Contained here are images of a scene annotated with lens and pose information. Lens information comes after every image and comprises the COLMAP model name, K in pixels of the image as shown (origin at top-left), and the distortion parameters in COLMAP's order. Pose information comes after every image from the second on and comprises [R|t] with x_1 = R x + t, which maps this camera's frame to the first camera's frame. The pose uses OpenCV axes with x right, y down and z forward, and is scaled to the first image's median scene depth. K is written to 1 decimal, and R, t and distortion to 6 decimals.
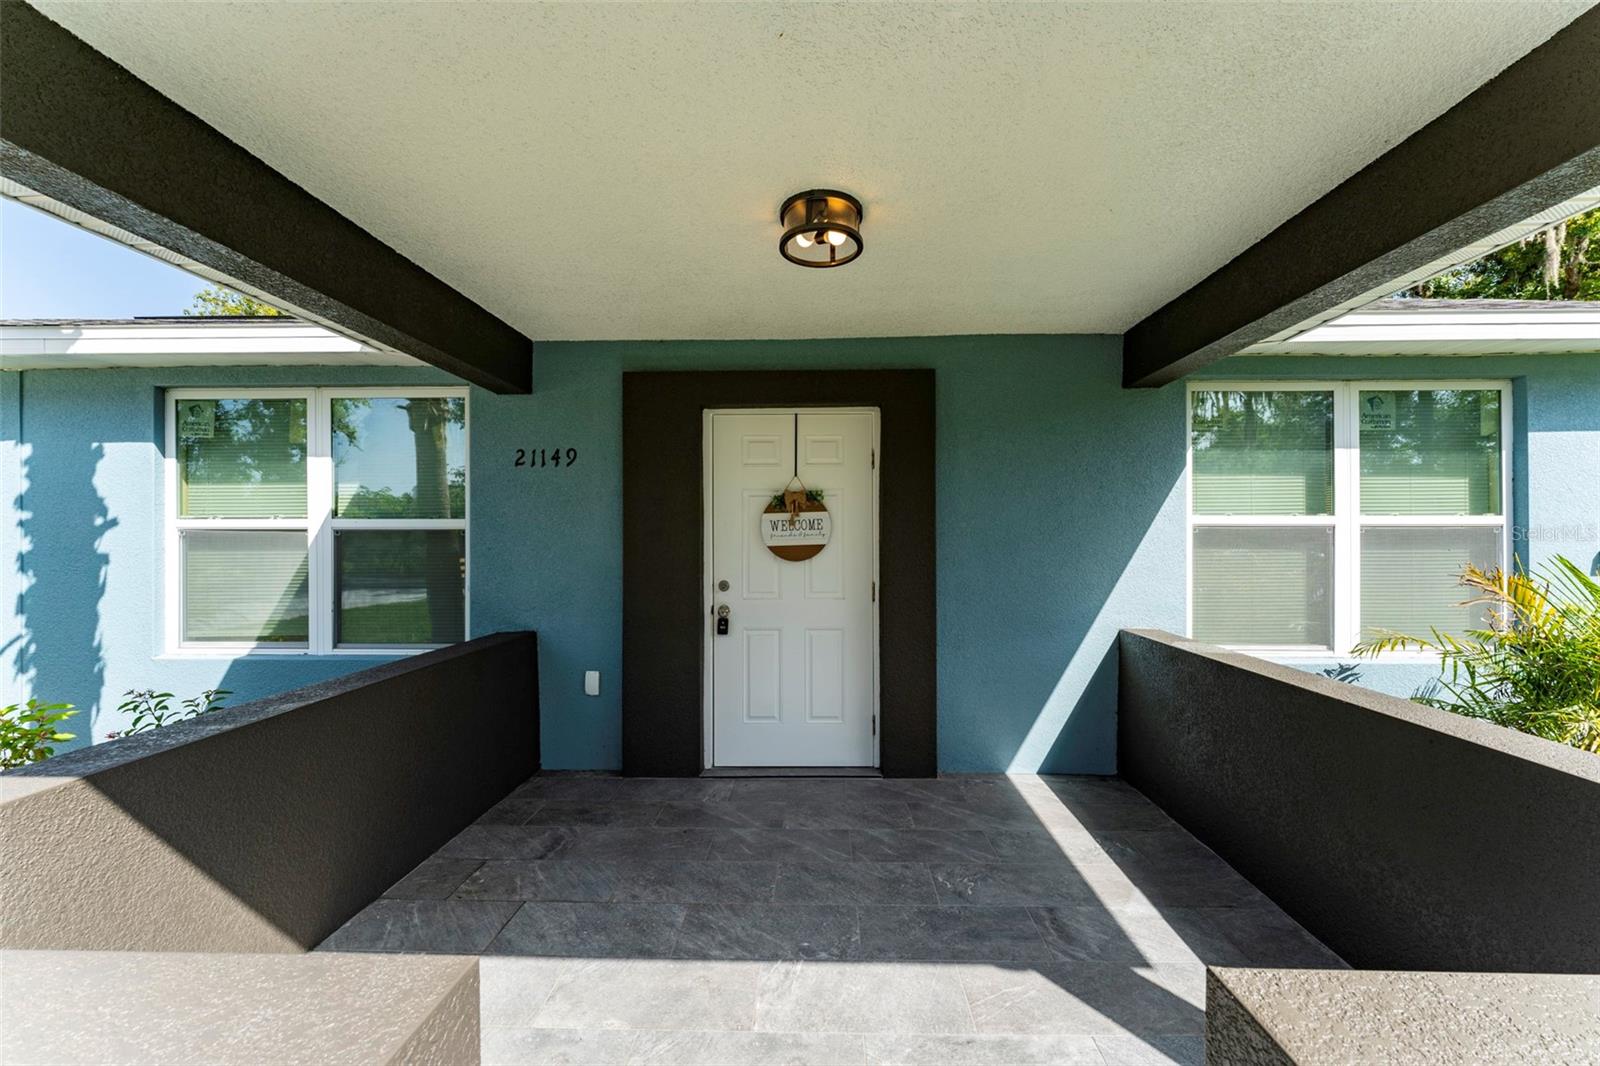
lens RADIAL K [[662.8, 0, 804.2], [0, 662.8, 524.5], [0, 0, 1]] dist [-0.000275, 0.000104]
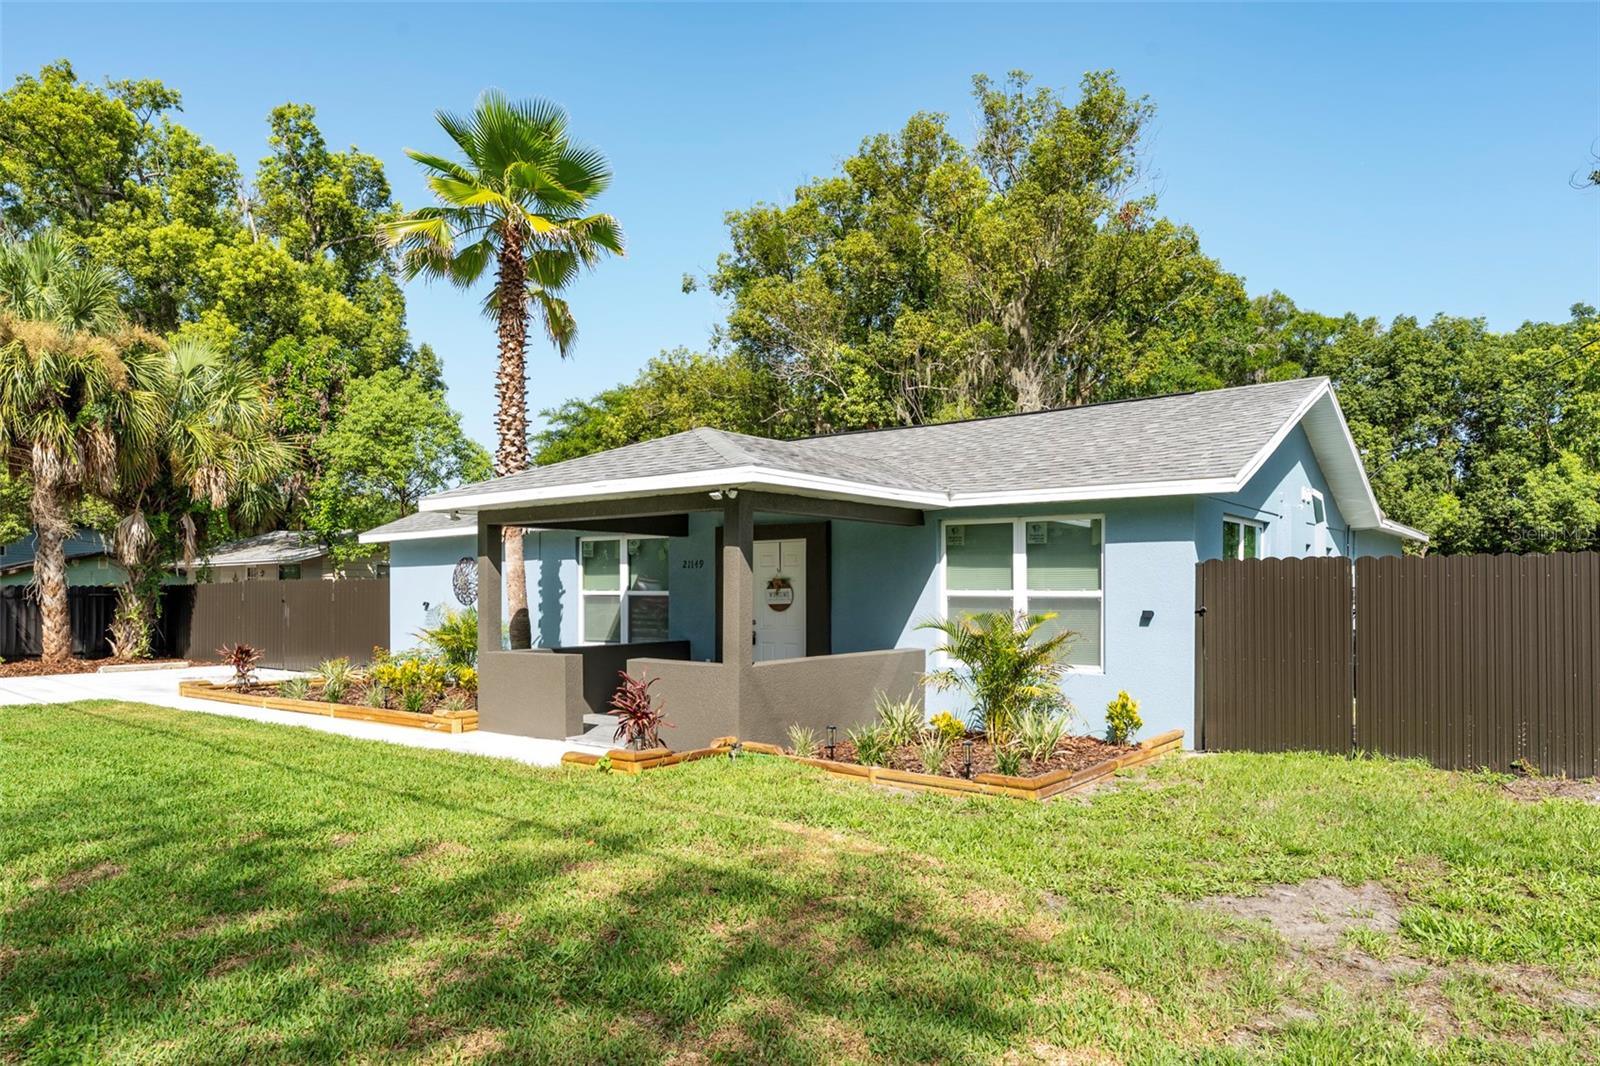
lens RADIAL K [[1026.2, 0, 788.6], [0, 1026.2, 550.5], [0, 0, 1]] dist [-0.030674, -0.001891]
pose [[0.806453, -0.021595, -0.590904, 1.959387], [0.010394, 0.999696, -0.022350, -0.066203], [0.591207, 0.011882, 0.806432, -1.645293]]
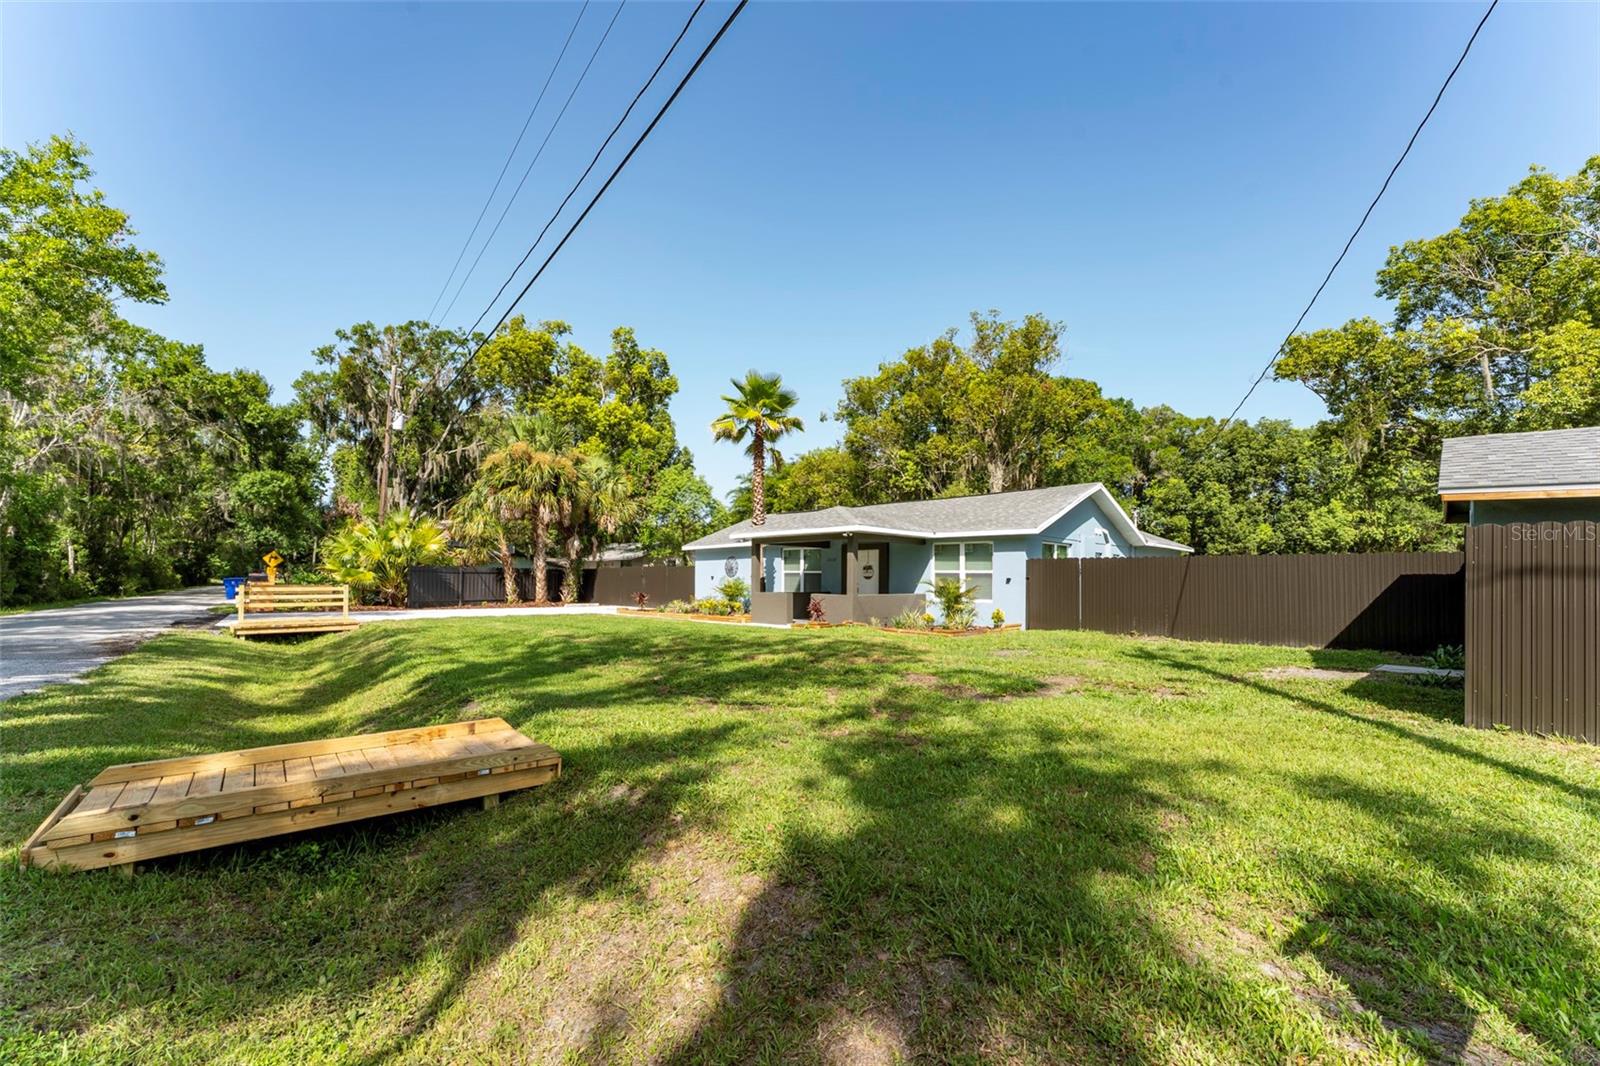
lens RADIAL K [[662.8, 0, 791.1], [0, 662.8, 552.6], [0, 0, 1]] dist [-0.000275, 0.000104]
pose [[0.723716, -0.019085, -0.689834, 3.144705], [0.001186, 0.999650, -0.026412, -0.016081], [0.690097, 0.018297, 0.723486, -3.192607]]
